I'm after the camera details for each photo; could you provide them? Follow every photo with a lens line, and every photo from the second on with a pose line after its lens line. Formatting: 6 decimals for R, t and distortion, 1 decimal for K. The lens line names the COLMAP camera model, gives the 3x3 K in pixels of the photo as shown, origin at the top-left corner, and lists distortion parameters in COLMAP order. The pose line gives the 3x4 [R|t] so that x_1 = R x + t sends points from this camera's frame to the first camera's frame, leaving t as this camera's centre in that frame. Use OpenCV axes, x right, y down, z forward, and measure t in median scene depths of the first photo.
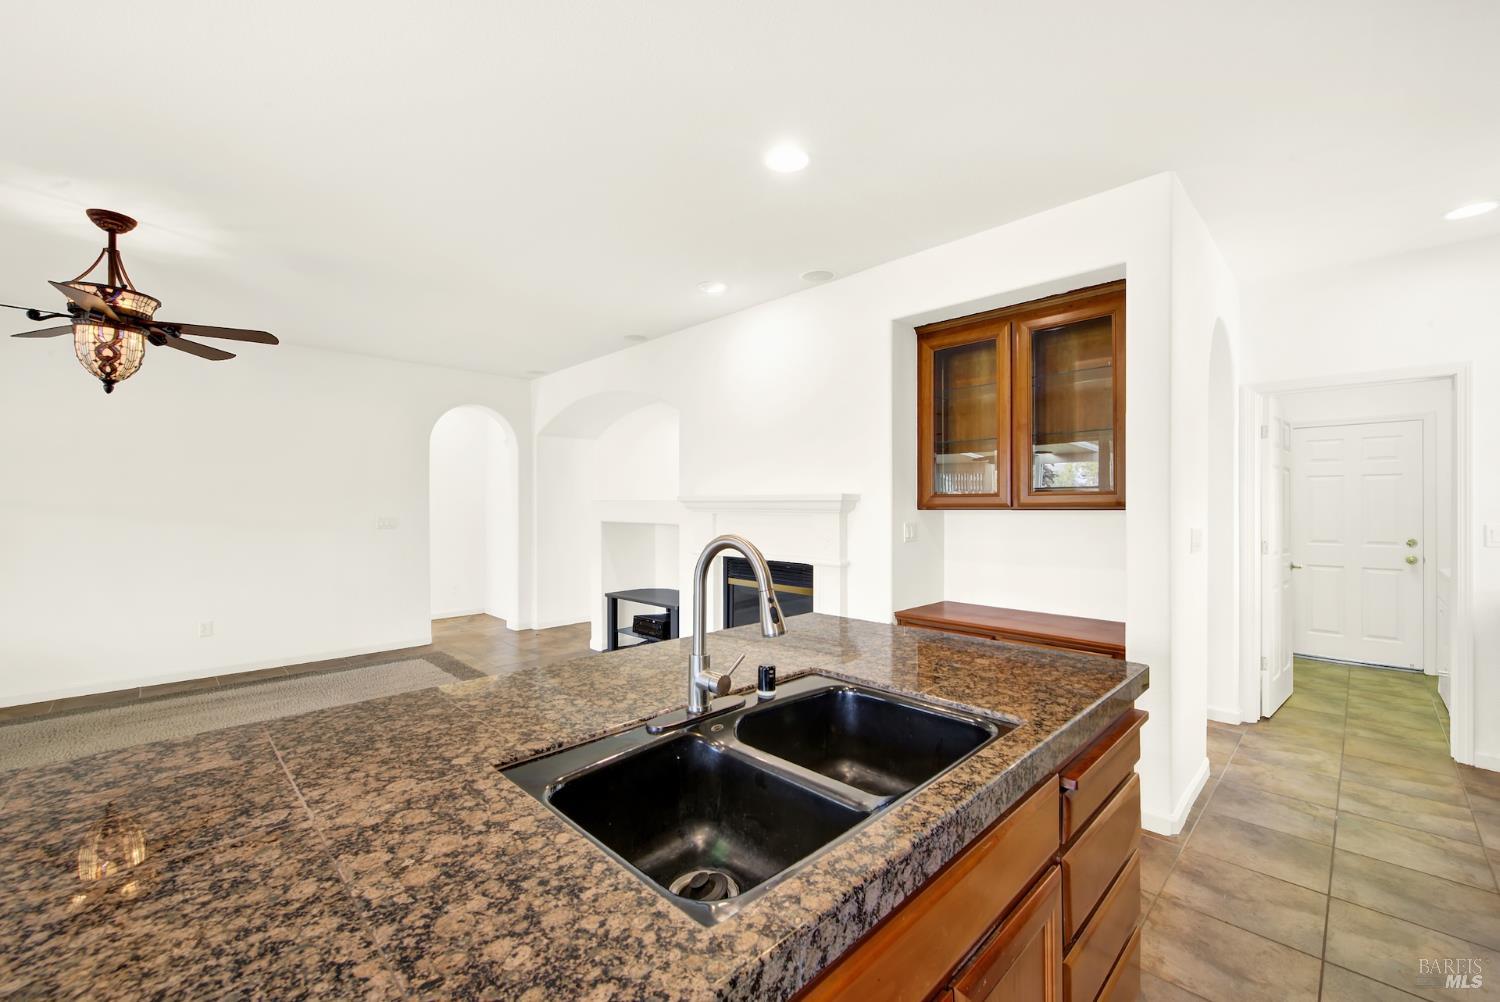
lens RADIAL K [[609.9, 0, 754.9], [0, 609.9, 505.6], [0, 0, 1]] dist [0.002518, -0.002322]
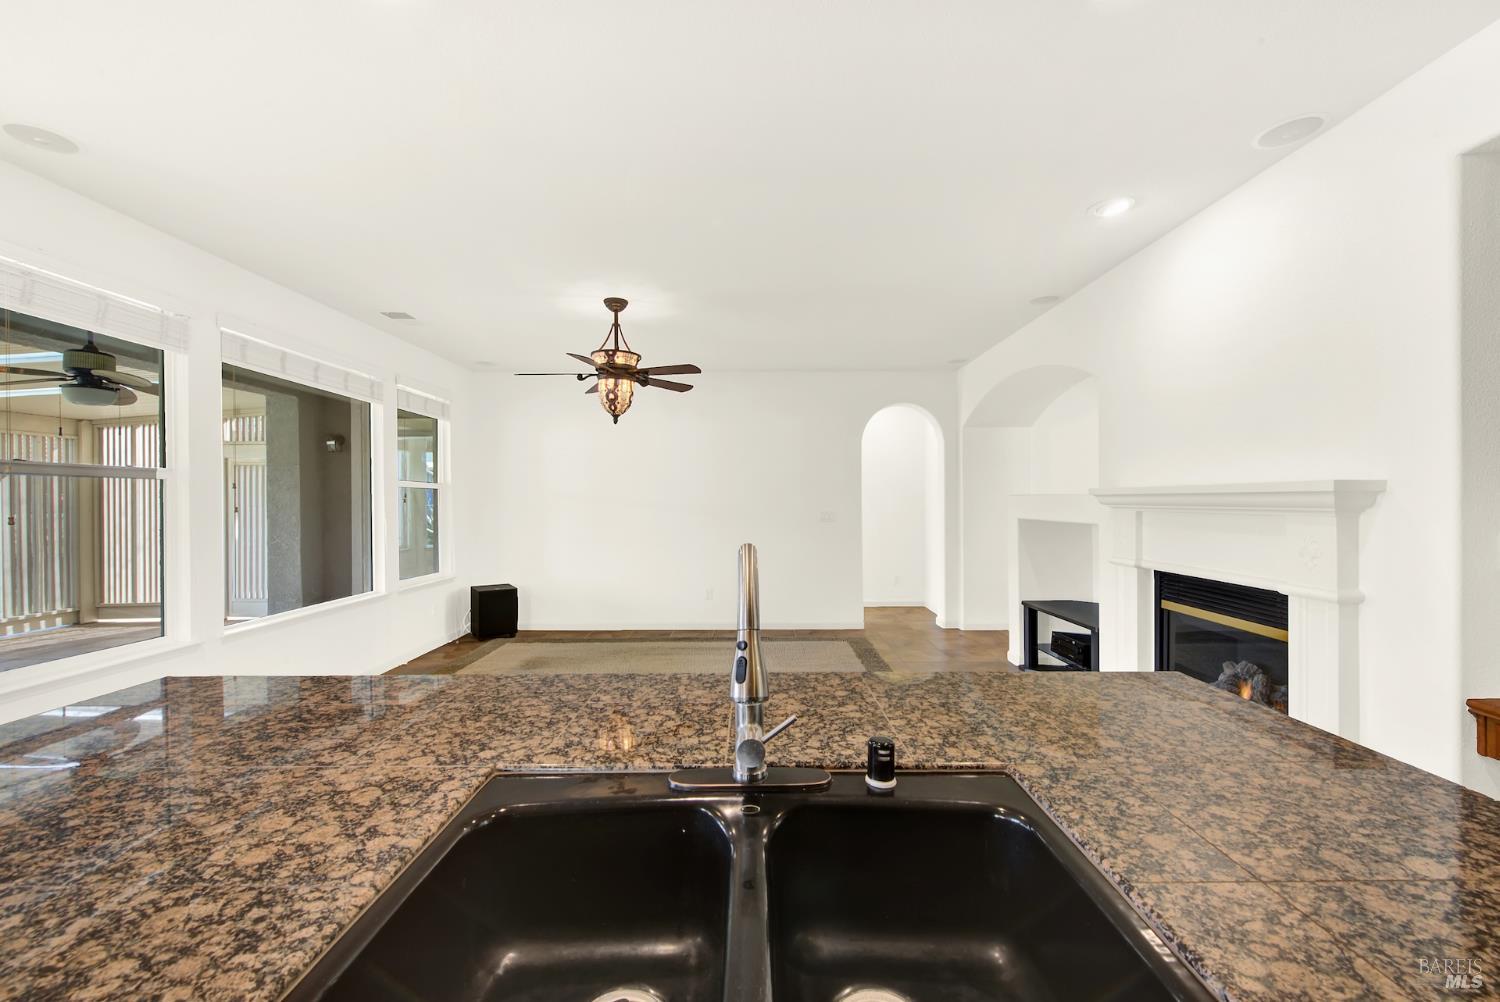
lens RADIAL K [[609.9, 0, 744.6], [0, 609.9, 504.8], [0, 0, 1]] dist [0.002518, -0.002322]
pose [[0.705563, 0.001968, -0.708644, 0.186479], [0.002862, 0.999980, 0.005627, -0.000577], [0.708641, -0.005999, 0.705543, 0.202845]]
